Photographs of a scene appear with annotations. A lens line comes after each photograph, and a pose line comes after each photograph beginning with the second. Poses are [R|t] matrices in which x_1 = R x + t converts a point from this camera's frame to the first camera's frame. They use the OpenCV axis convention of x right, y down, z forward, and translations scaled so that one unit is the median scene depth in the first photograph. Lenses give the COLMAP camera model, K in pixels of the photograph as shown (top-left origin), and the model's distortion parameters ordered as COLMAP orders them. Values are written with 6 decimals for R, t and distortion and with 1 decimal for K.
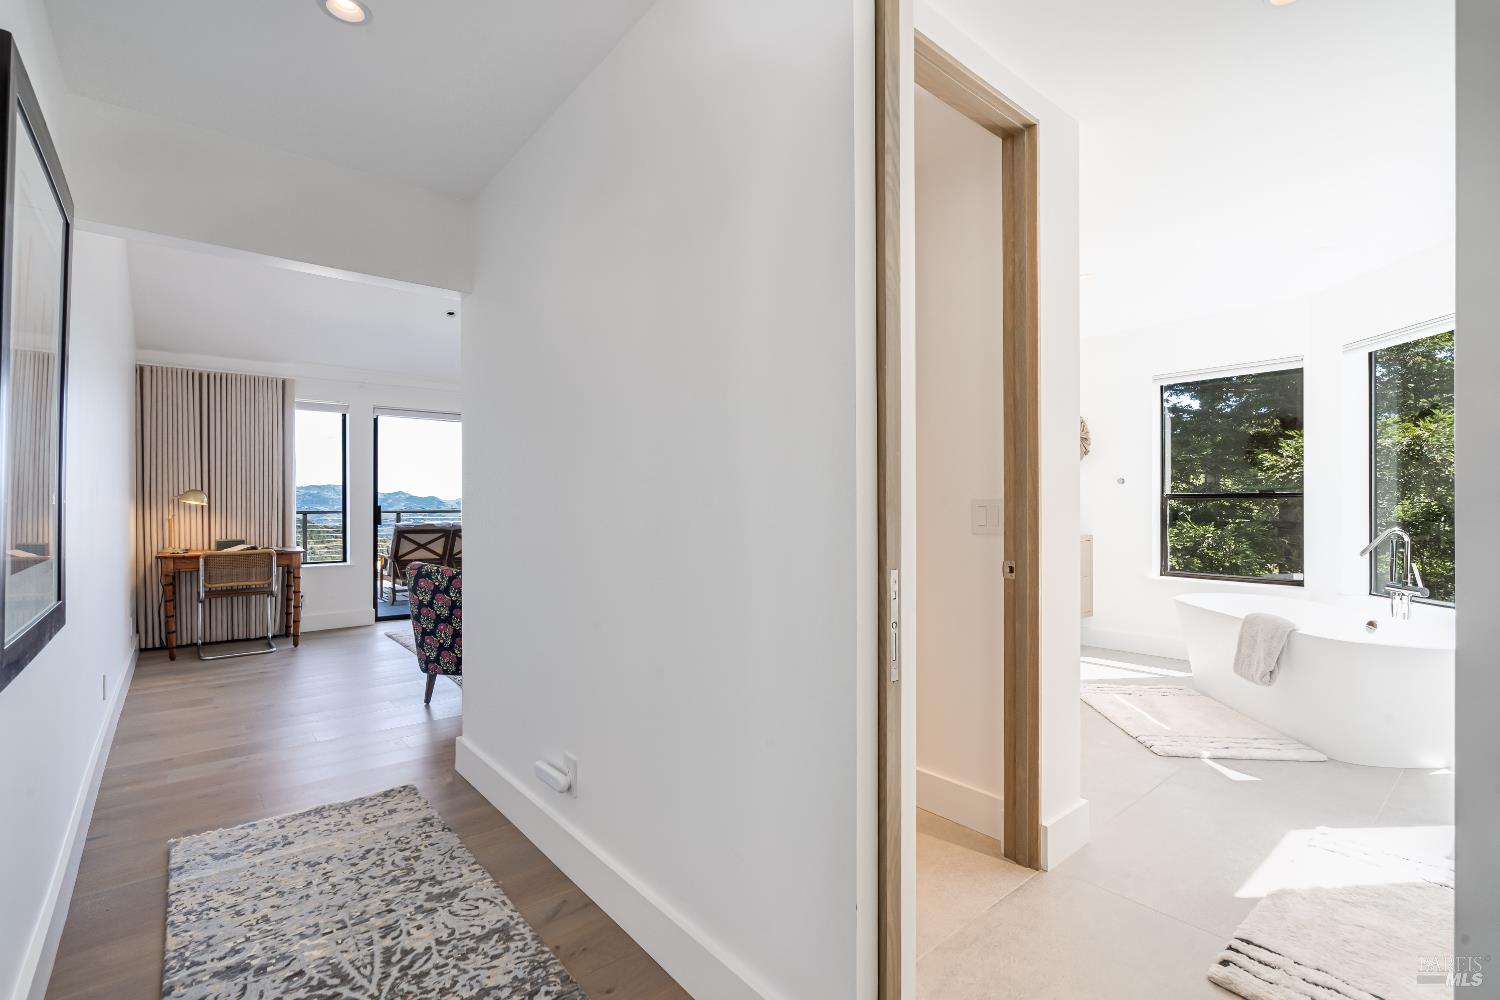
lens RADIAL K [[692.6, 0, 743.8], [0, 692.6, 506.5], [0, 0, 1]] dist [-0.005196, 0.001800]
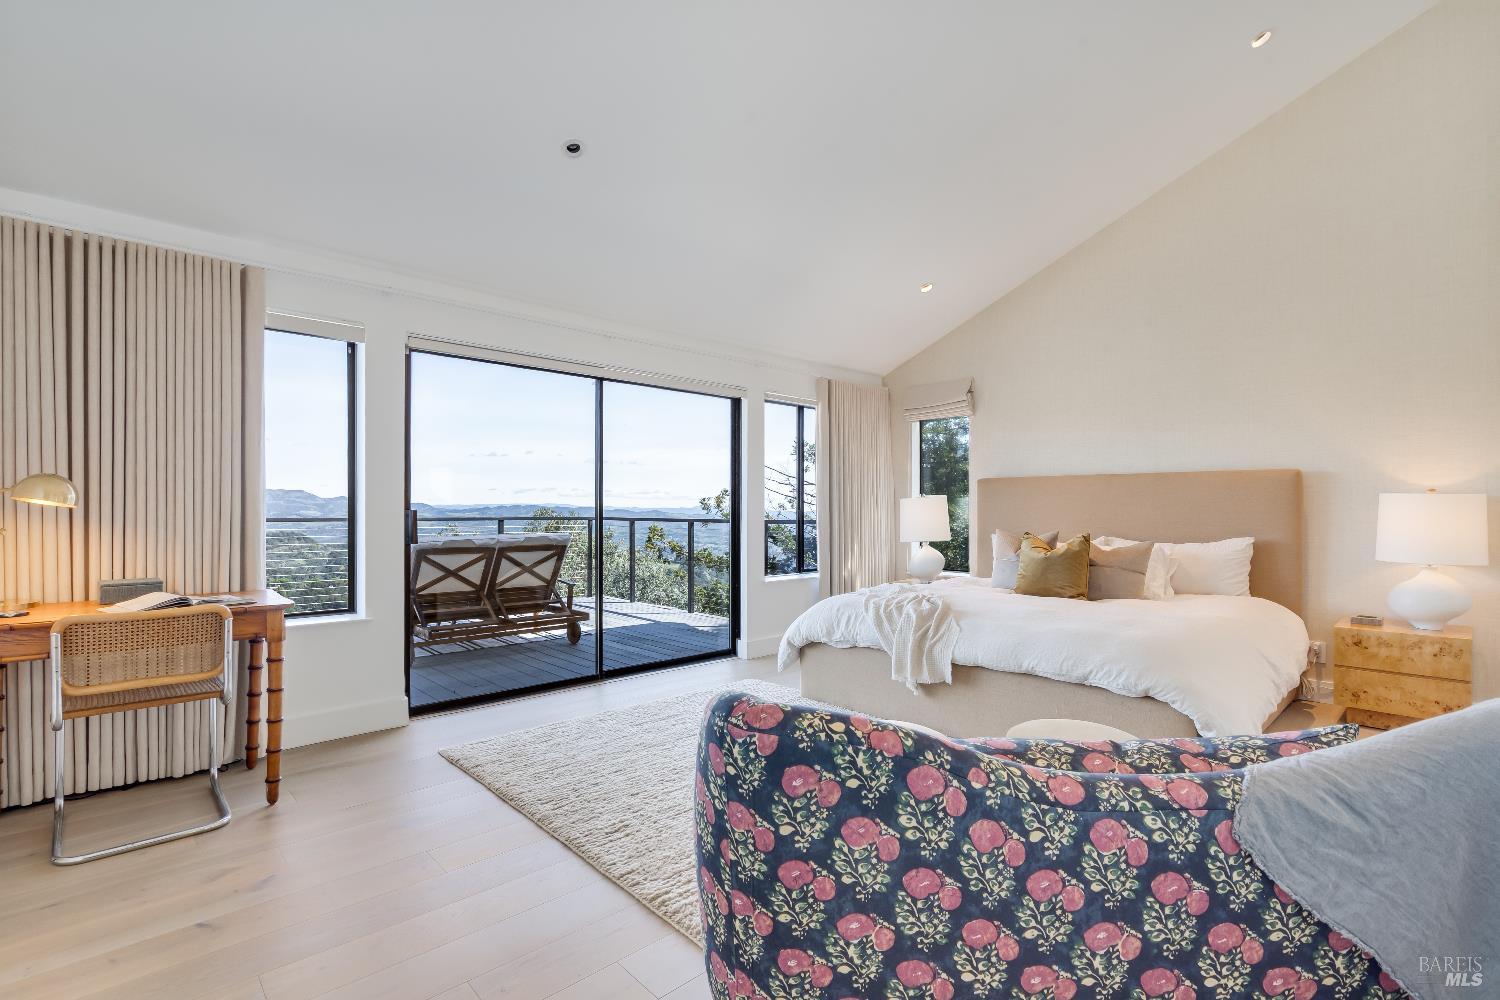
lens RADIAL K [[692.6, 0, 742.4], [0, 692.6, 509.8], [0, 0, 1]] dist [-0.005196, 0.001800]
pose [[0.998082, 0.001013, 0.061905, -0.342931], [-0.000716, 0.999988, -0.004828, 0.000314], [-0.061909, 0.004774, 0.998070, 0.486442]]
